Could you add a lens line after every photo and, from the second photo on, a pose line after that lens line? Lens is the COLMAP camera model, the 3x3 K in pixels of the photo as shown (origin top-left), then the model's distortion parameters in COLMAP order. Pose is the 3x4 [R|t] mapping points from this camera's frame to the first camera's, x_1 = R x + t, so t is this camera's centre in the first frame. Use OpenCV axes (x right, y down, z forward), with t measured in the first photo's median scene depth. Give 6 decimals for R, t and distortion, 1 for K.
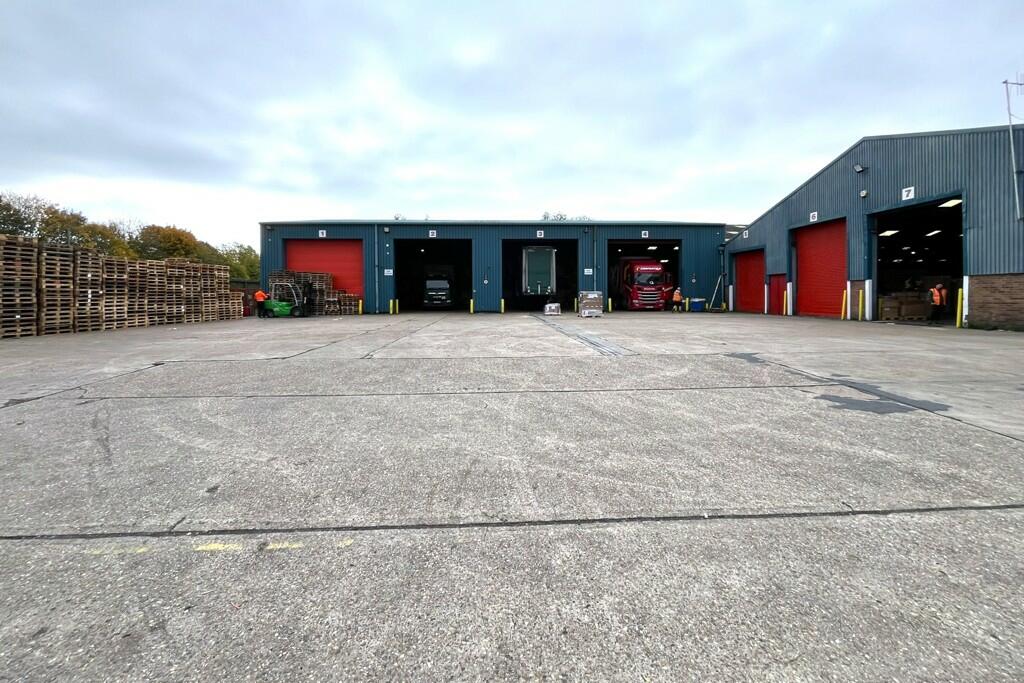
lens RADIAL K [[420.3, 0, 513.4], [0, 420.3, 296.9], [0, 0, 1]] dist [-0.002606, -0.000298]
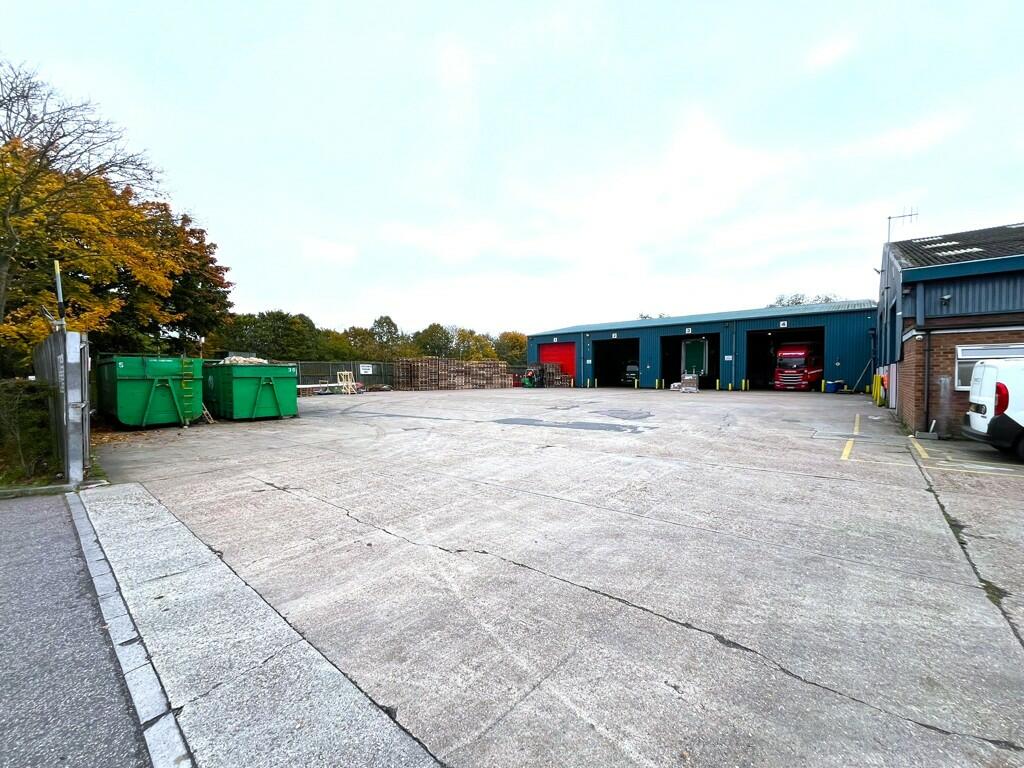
lens RADIAL K [[417.3, 0, 512.0], [0, 417.3, 384.0], [0, 0, 1]] dist [0.001131, 0.000182]
pose [[0.728513, 0.018664, -0.684777, 0.603037], [-0.005174, 0.999750, 0.021744, -0.007258], [0.685012, -0.012298, 0.728428, -0.374719]]
